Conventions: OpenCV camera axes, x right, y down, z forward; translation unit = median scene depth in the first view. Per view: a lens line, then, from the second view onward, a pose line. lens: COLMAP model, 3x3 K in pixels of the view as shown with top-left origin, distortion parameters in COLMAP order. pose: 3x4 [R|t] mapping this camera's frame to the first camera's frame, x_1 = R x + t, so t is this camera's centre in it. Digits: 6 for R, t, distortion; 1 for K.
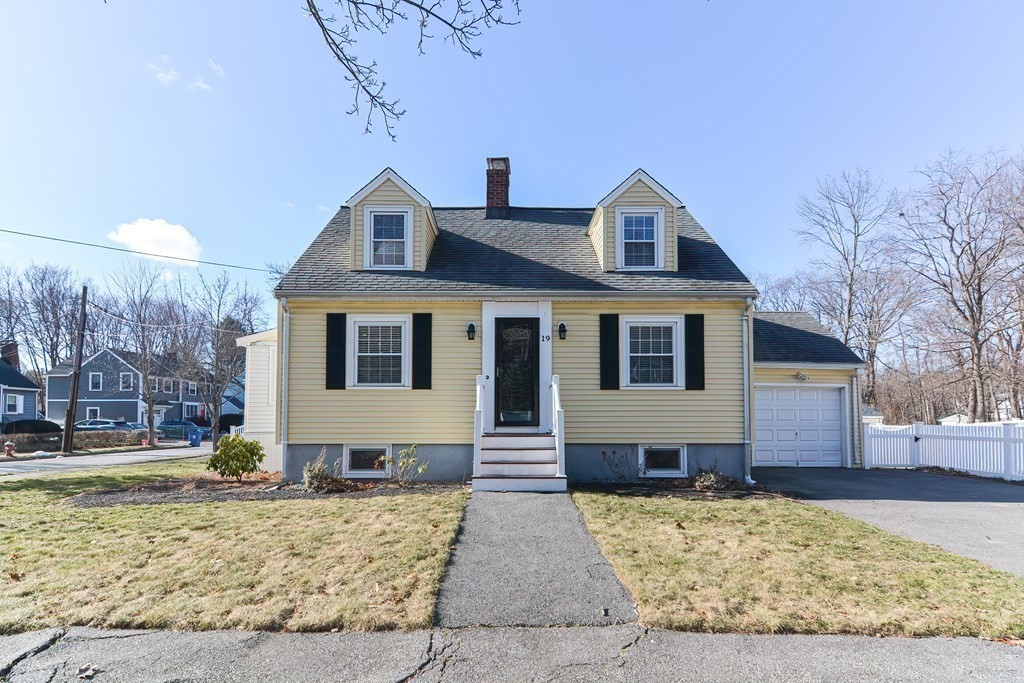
lens RADIAL K [[441.5, 0, 512.7], [0, 441.5, 397.0], [0, 0, 1]] dist [0.002206, -0.000714]
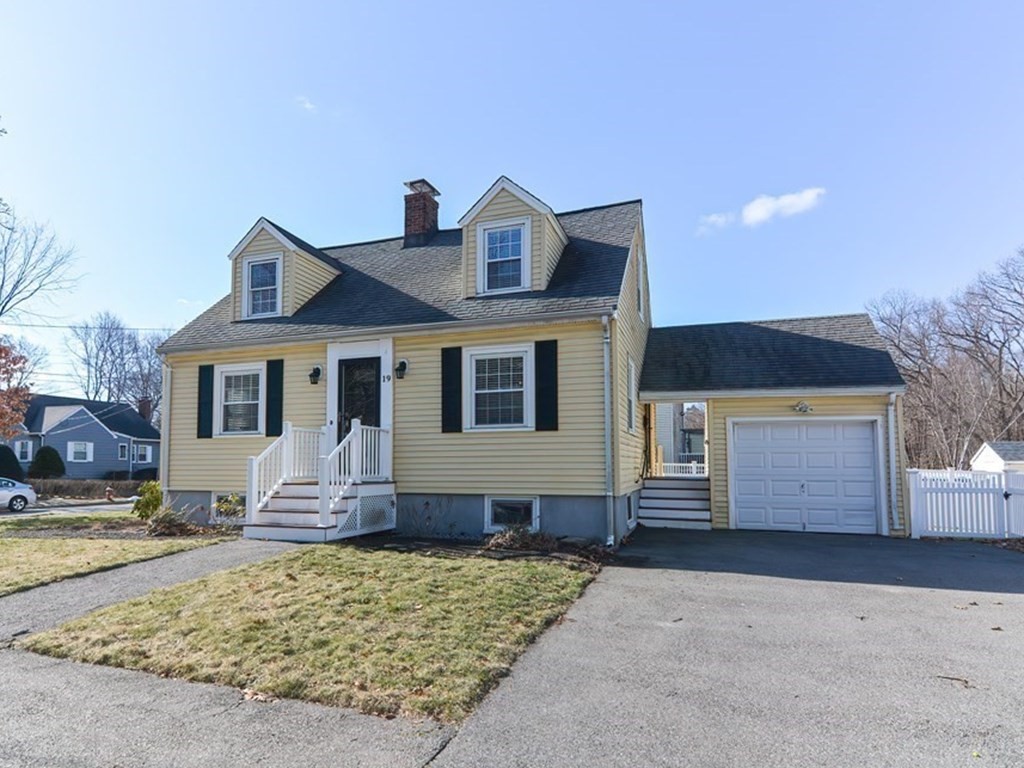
lens RADIAL K [[535.6, 0, 490.4], [0, 535.6, 423.3], [0, 0, 1]] dist [0.003531, 0.001714]
pose [[0.952095, -0.026719, -0.304631, 0.615543], [0.017680, 0.999319, -0.032394, 0.000565], [0.305289, 0.025456, 0.951919, 0.004629]]
